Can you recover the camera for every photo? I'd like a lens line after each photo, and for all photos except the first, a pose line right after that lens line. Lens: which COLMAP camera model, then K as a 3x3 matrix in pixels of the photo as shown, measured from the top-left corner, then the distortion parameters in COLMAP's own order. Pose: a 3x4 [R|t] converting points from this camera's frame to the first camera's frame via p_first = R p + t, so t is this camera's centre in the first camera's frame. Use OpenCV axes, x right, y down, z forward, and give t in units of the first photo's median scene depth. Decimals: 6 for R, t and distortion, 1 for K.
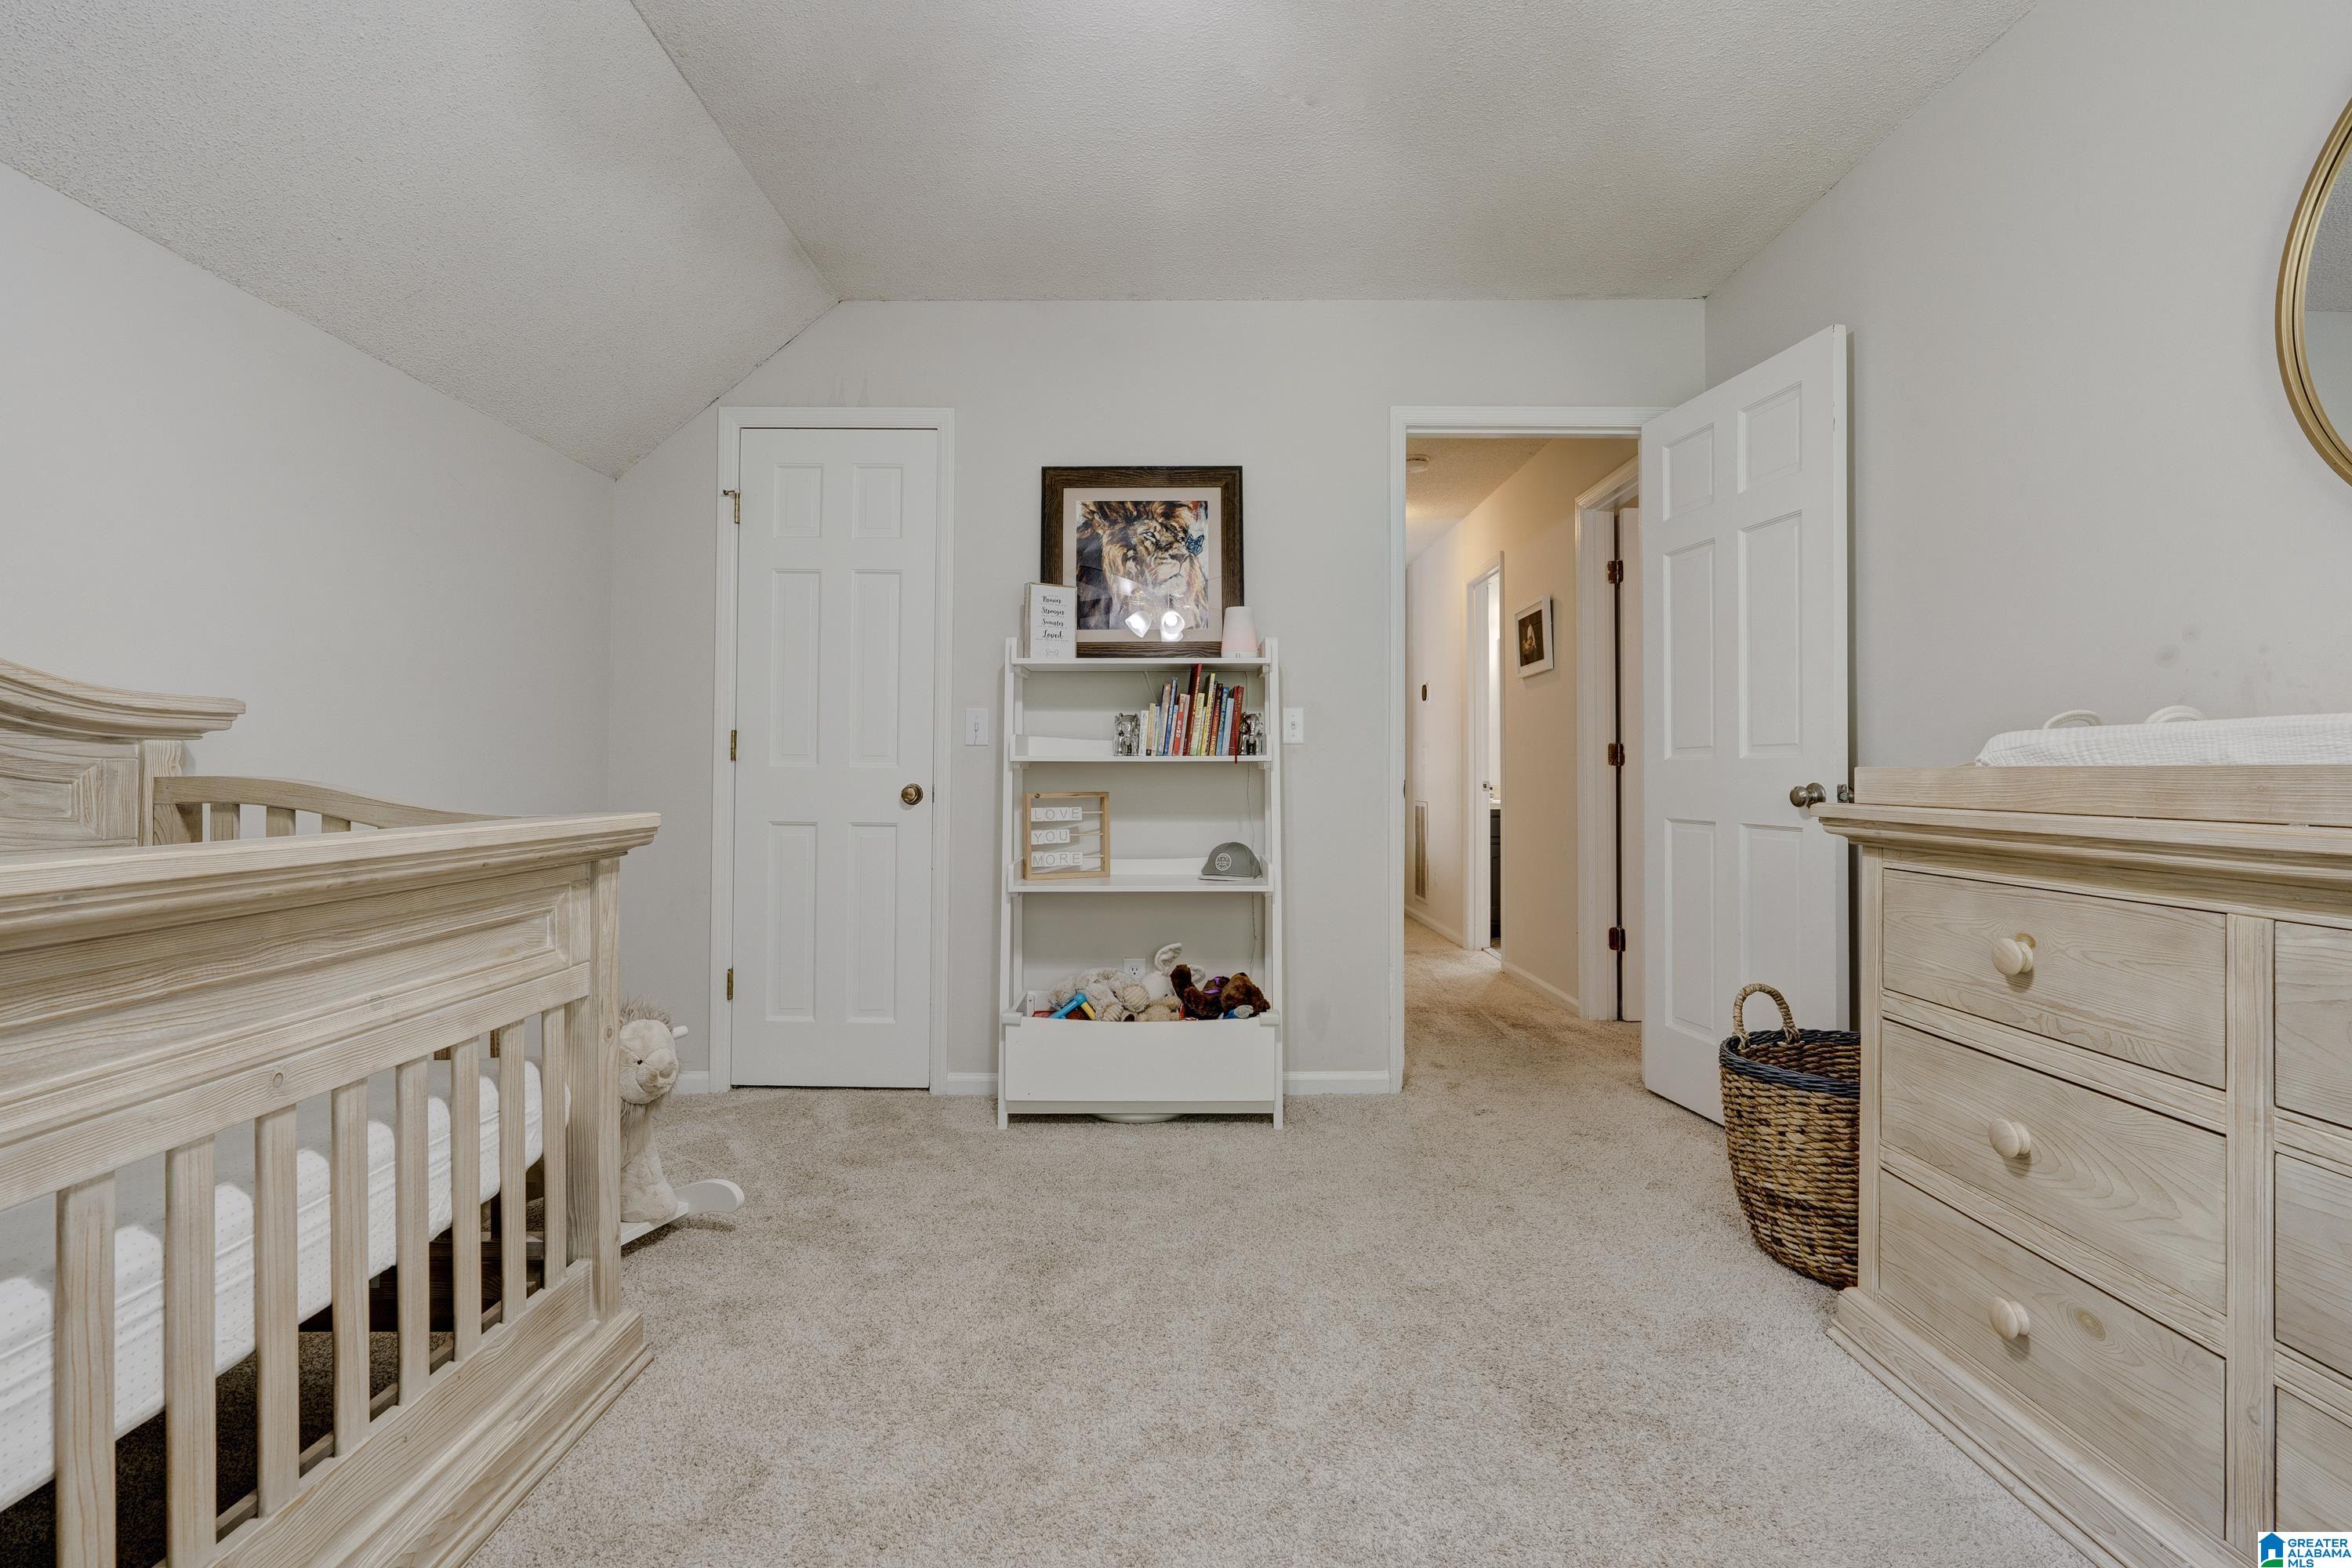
lens RADIAL K [[1073.8, 0, 1175.8], [0, 1073.8, 777.1], [0, 0, 1]] dist [-0.005372, -0.000271]
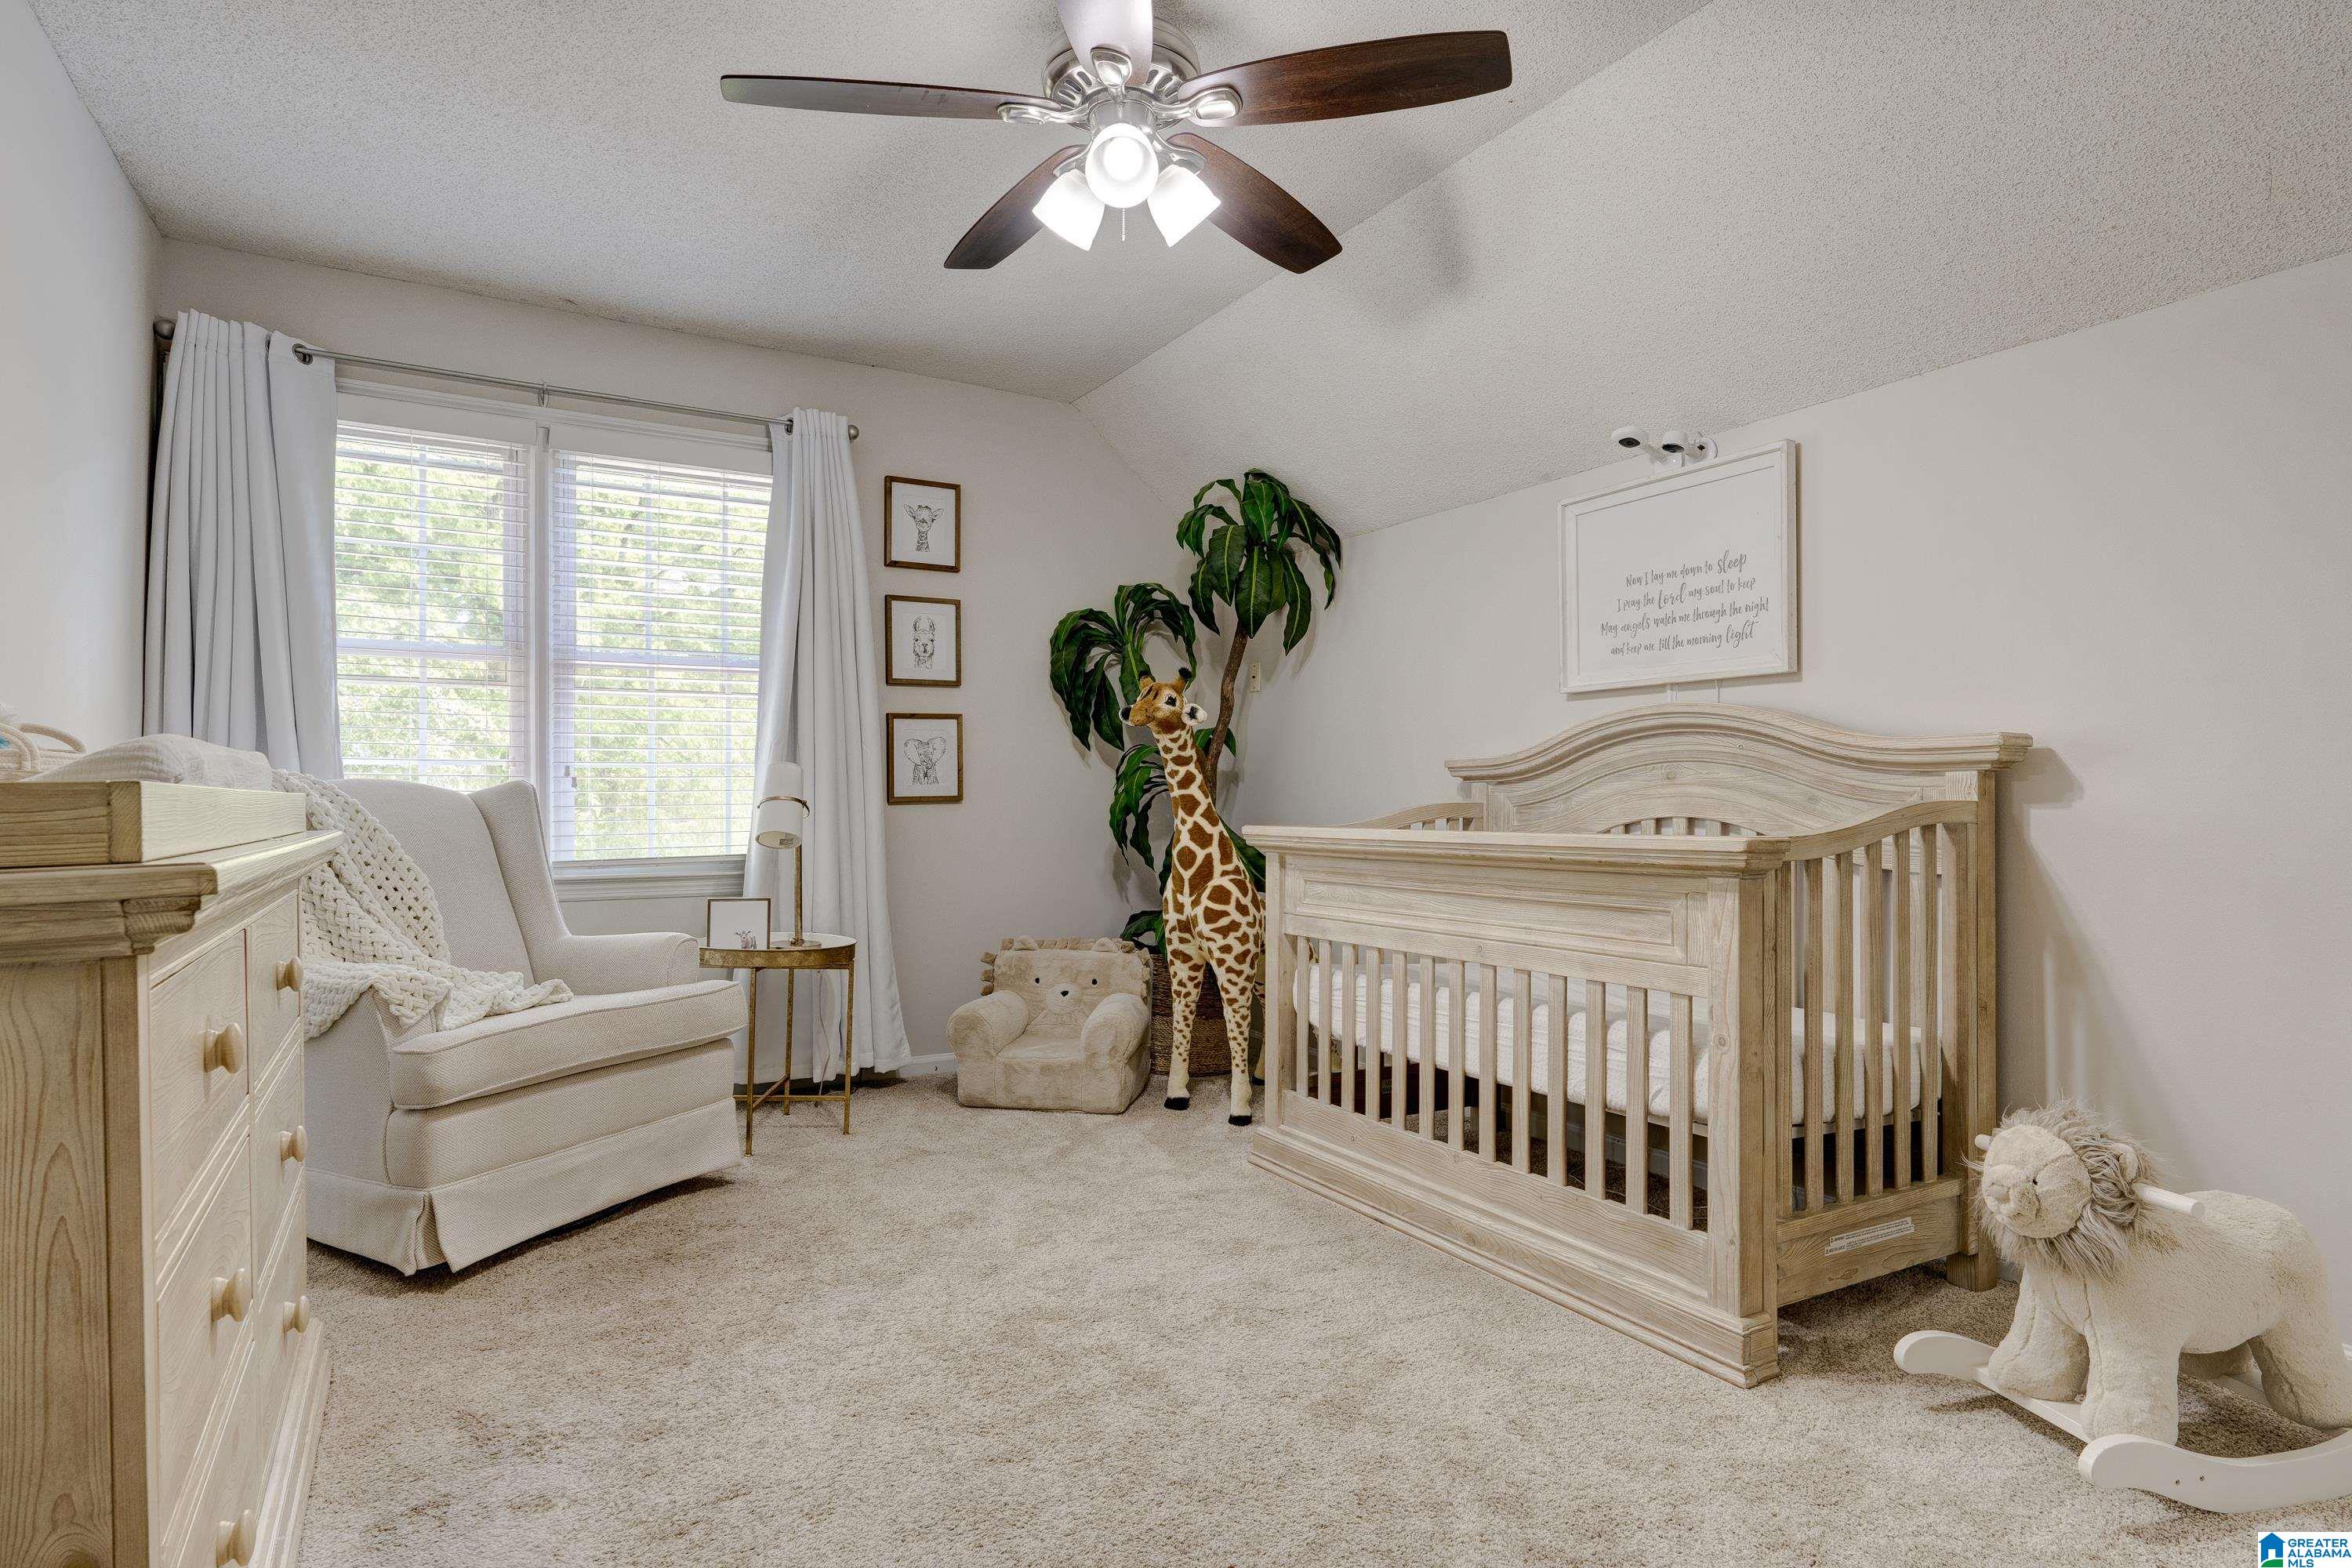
lens RADIAL K [[1290.2, 0, 1175.3], [0, 1290.2, 792.5], [0, 0, 1]] dist [0.000064, 0.000004]
pose [[-0.865650, -0.003658, -0.500637, 0.653696], [-0.001858, 0.999990, -0.004095, -0.003912], [0.500647, -0.002614, -0.865648, 2.042413]]
